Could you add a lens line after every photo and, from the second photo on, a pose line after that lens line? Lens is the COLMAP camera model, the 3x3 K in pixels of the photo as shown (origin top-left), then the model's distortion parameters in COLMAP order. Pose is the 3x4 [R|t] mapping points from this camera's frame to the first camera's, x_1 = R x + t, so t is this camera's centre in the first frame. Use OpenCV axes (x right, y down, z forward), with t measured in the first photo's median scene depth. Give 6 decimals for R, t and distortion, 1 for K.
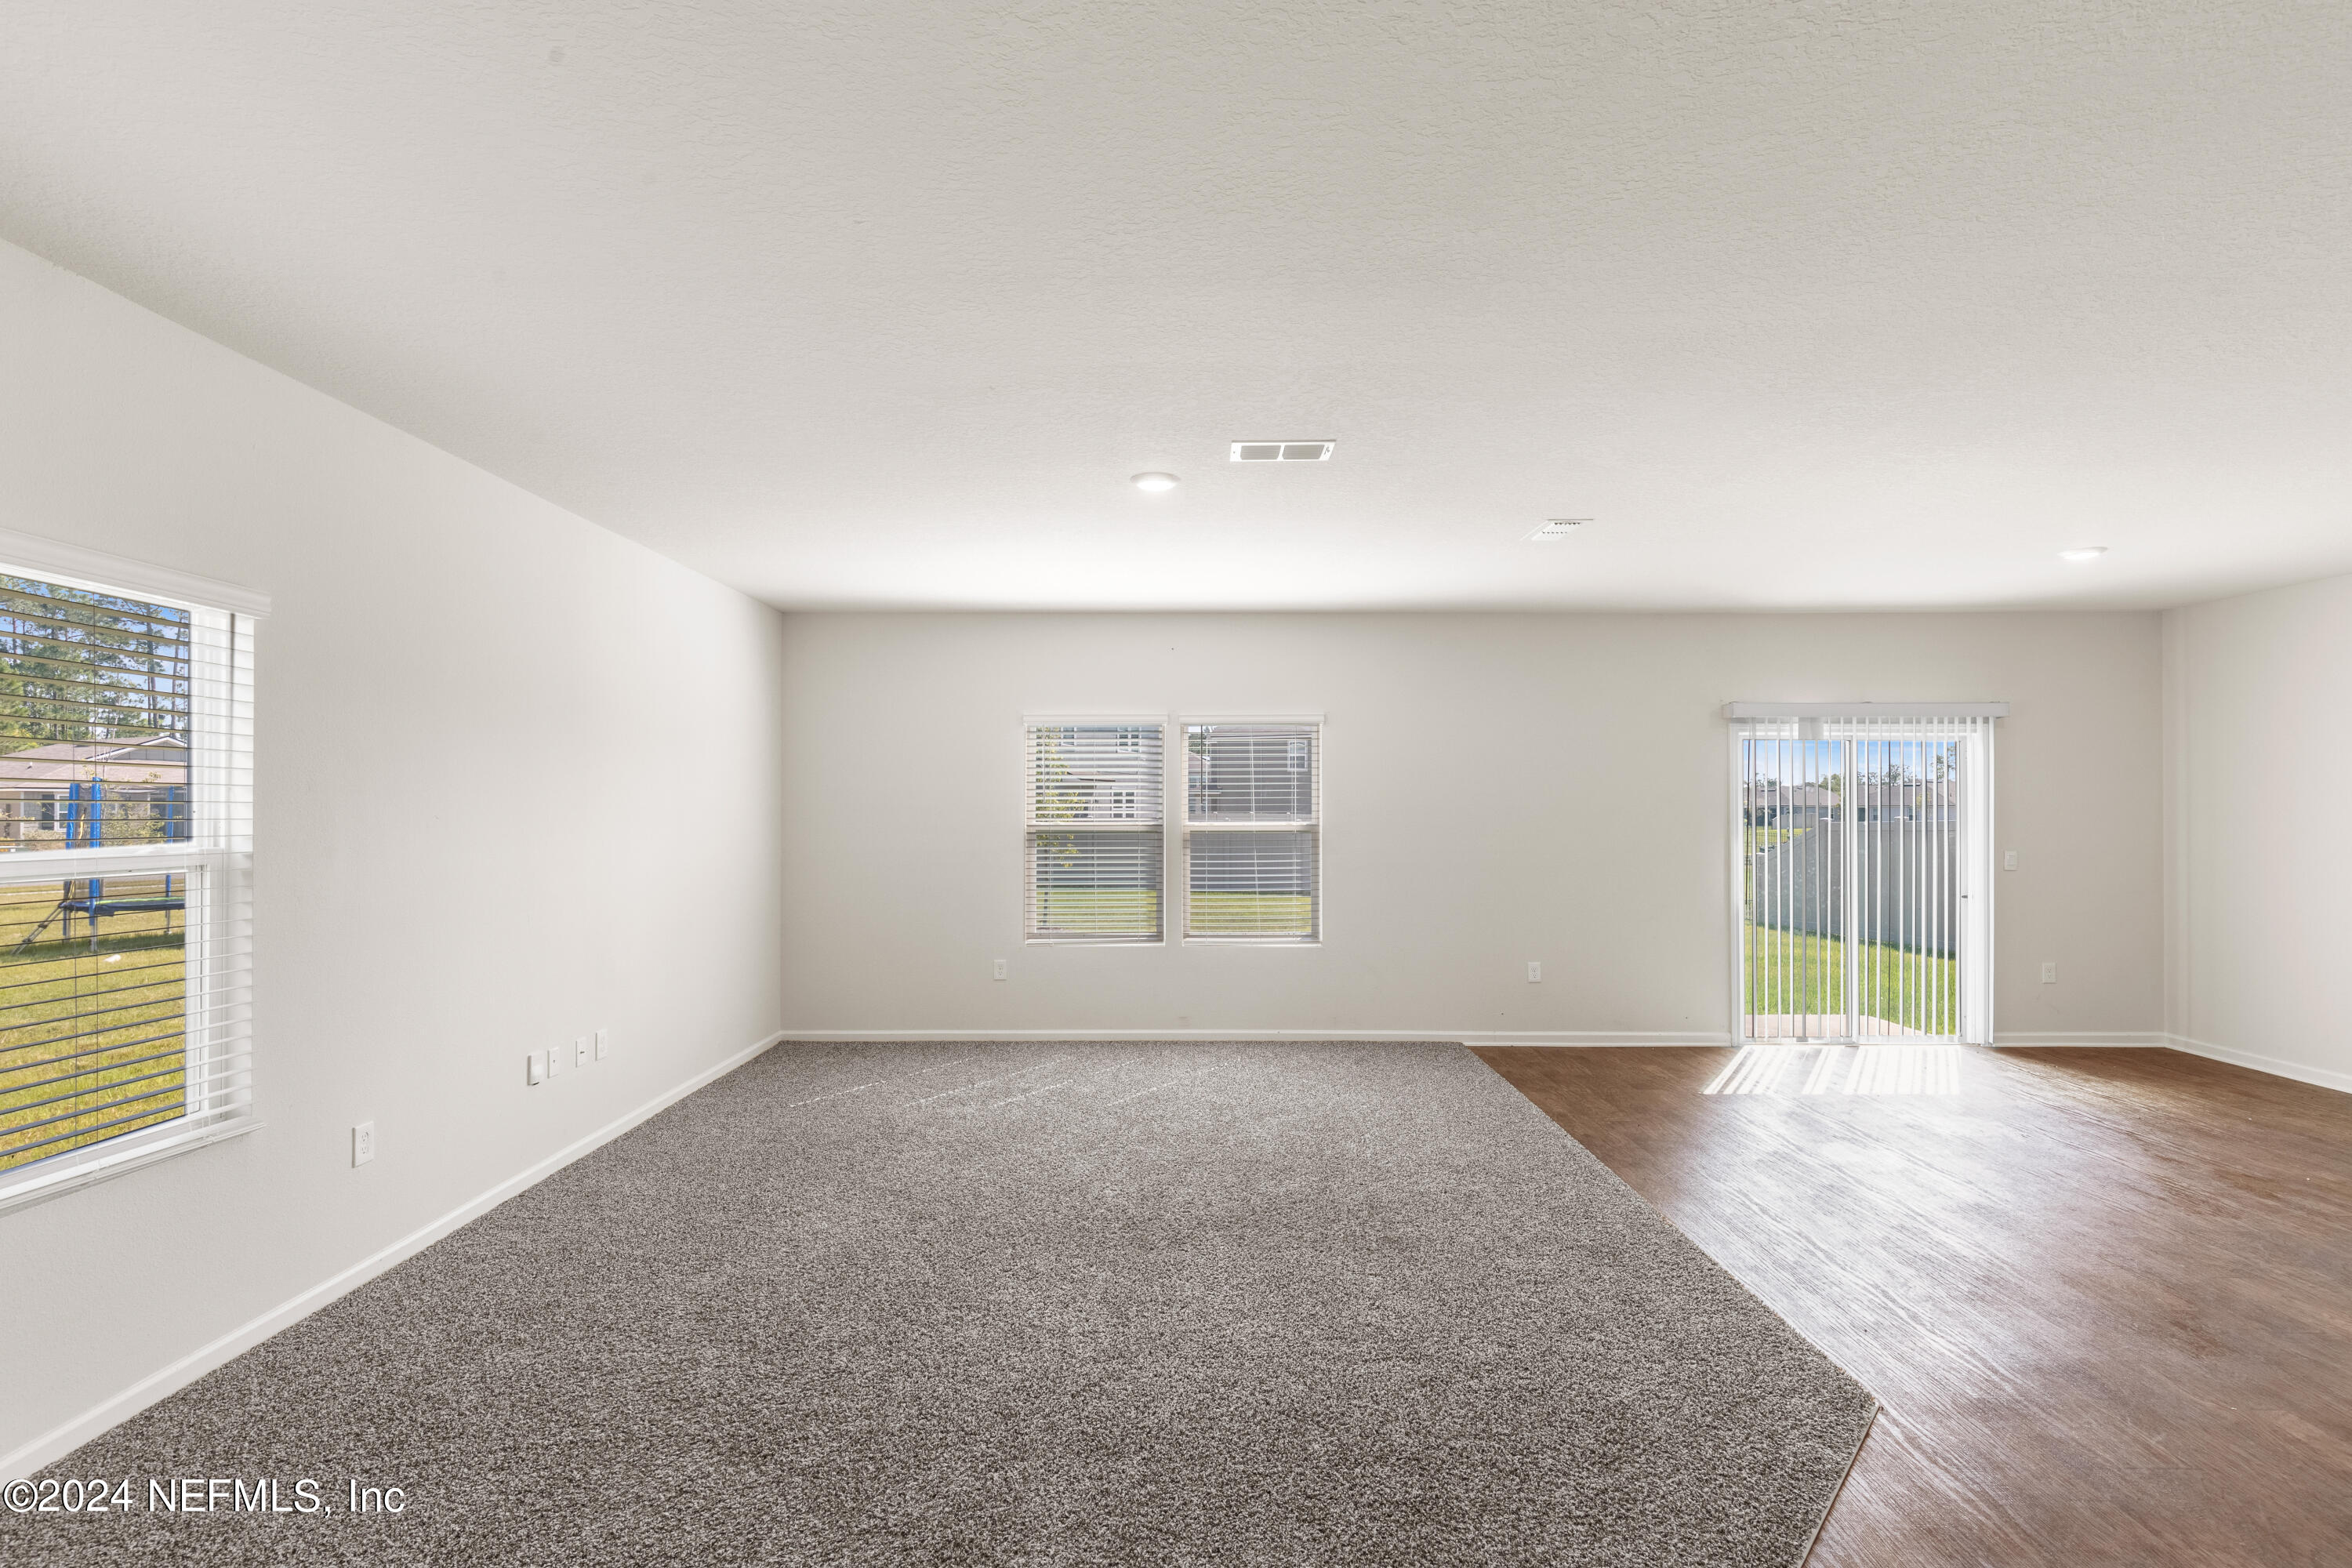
lens RADIAL K [[1076.1, 0, 1203.3], [0, 1076.1, 793.7], [0, 0, 1]] dist [0.009696, -0.000044]
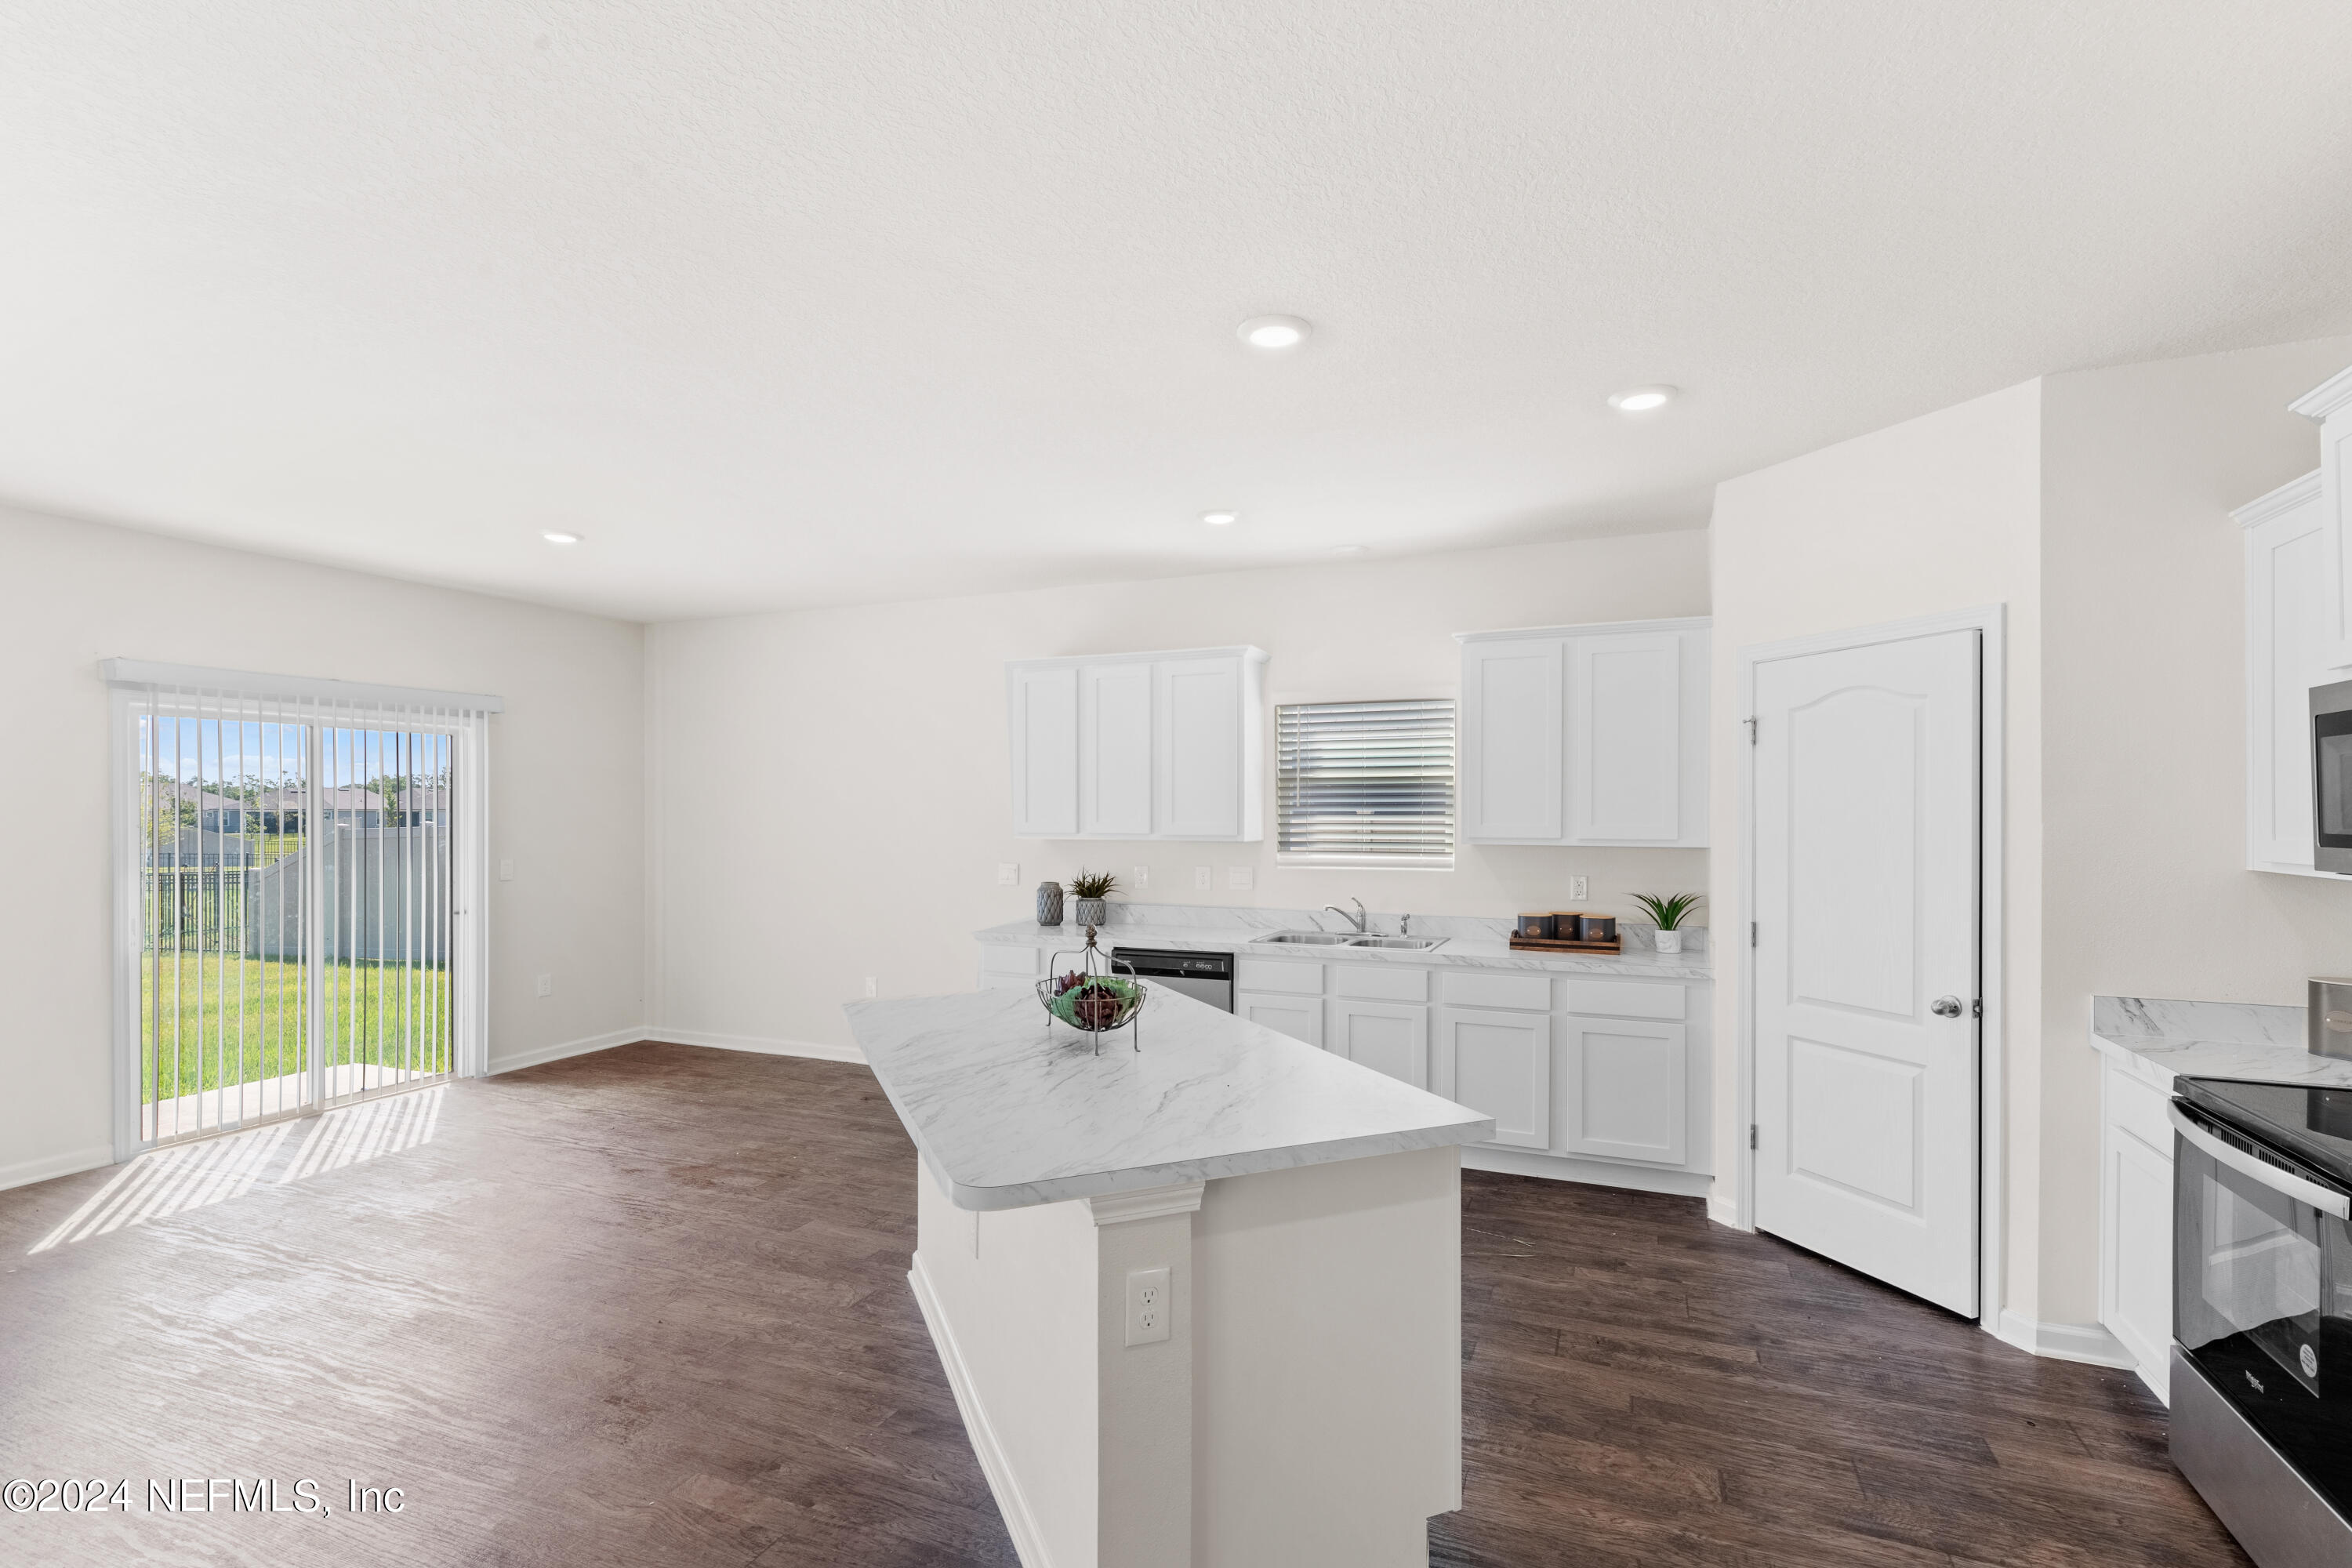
lens RADIAL K [[1076.1, 0, 1162.1], [0, 1076.1, 816.7], [0, 0, 1]] dist [0.009696, -0.000044]
pose [[0.407537, -0.007815, 0.913155, 0.171816], [-0.009057, 0.999880, 0.012600, -0.000284], [-0.913144, -0.013405, 0.407417, 0.147946]]
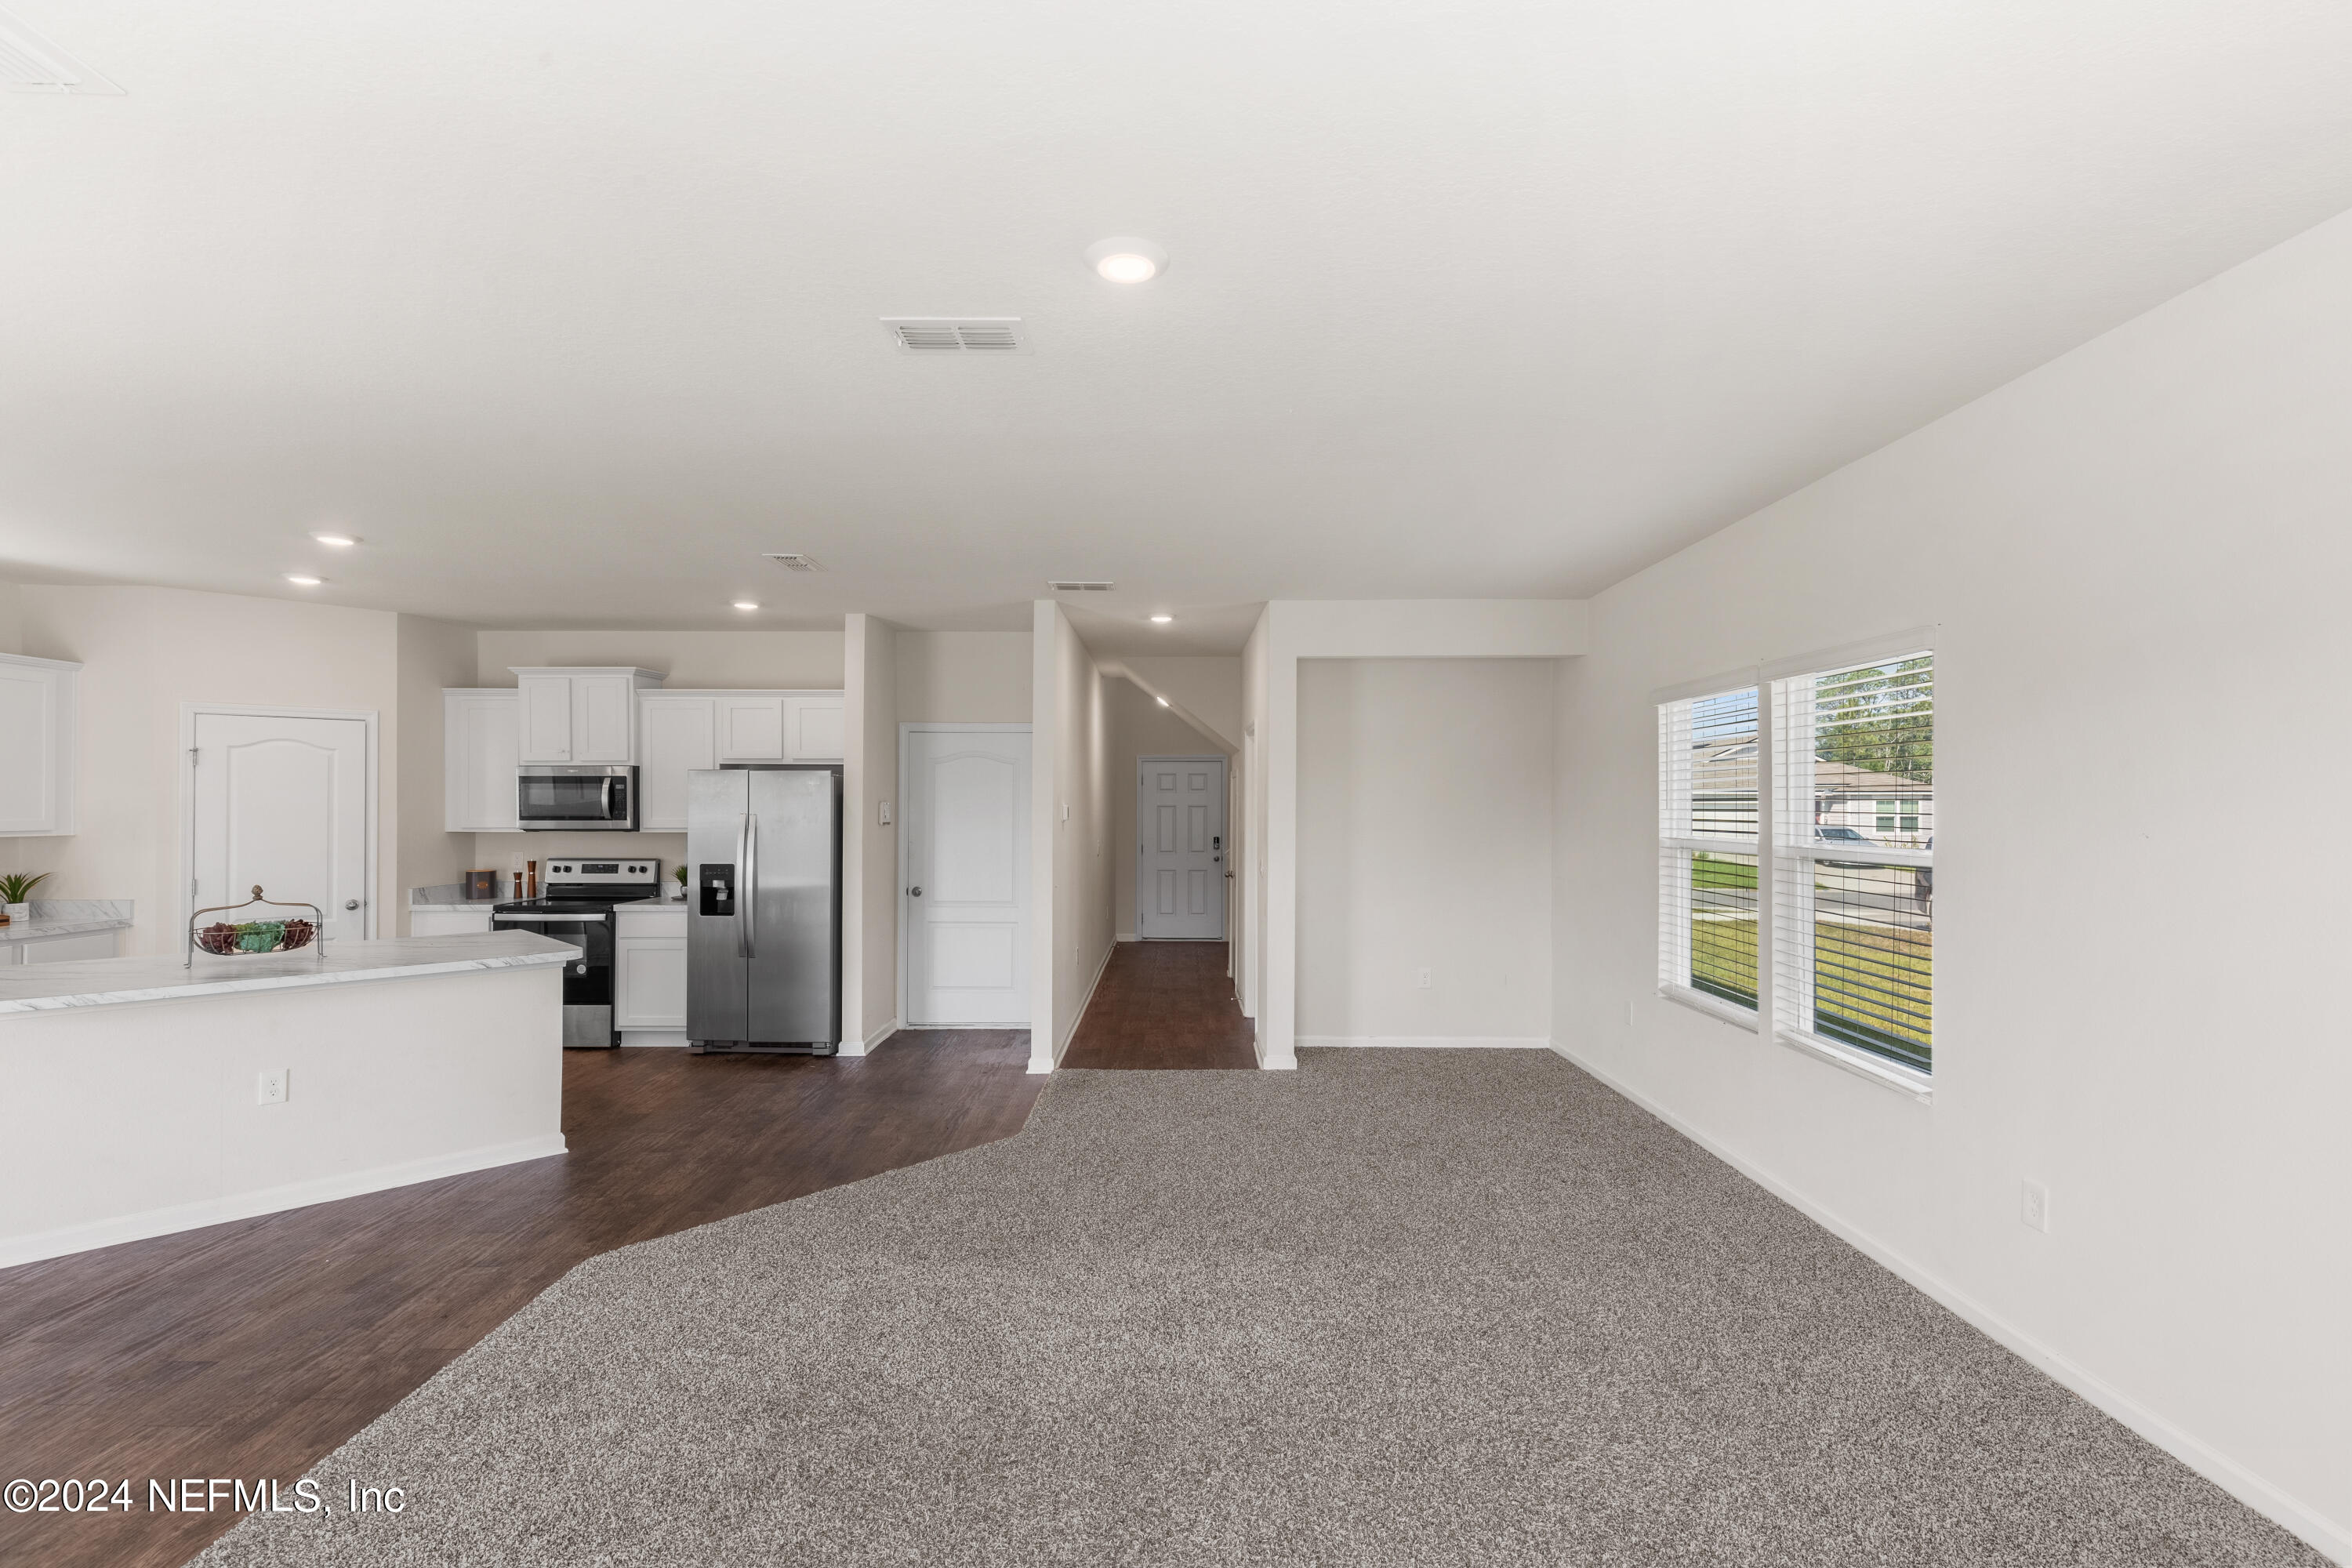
lens RADIAL K [[1076.1, 0, 1170.9], [0, 1076.1, 788.2], [0, 0, 1]] dist [0.009696, -0.000044]
pose [[-0.999676, -0.001723, 0.025386, -0.062425], [-0.002402, 0.999640, -0.026739, 0.008826], [-0.025330, -0.026792, -0.999320, 1.233996]]
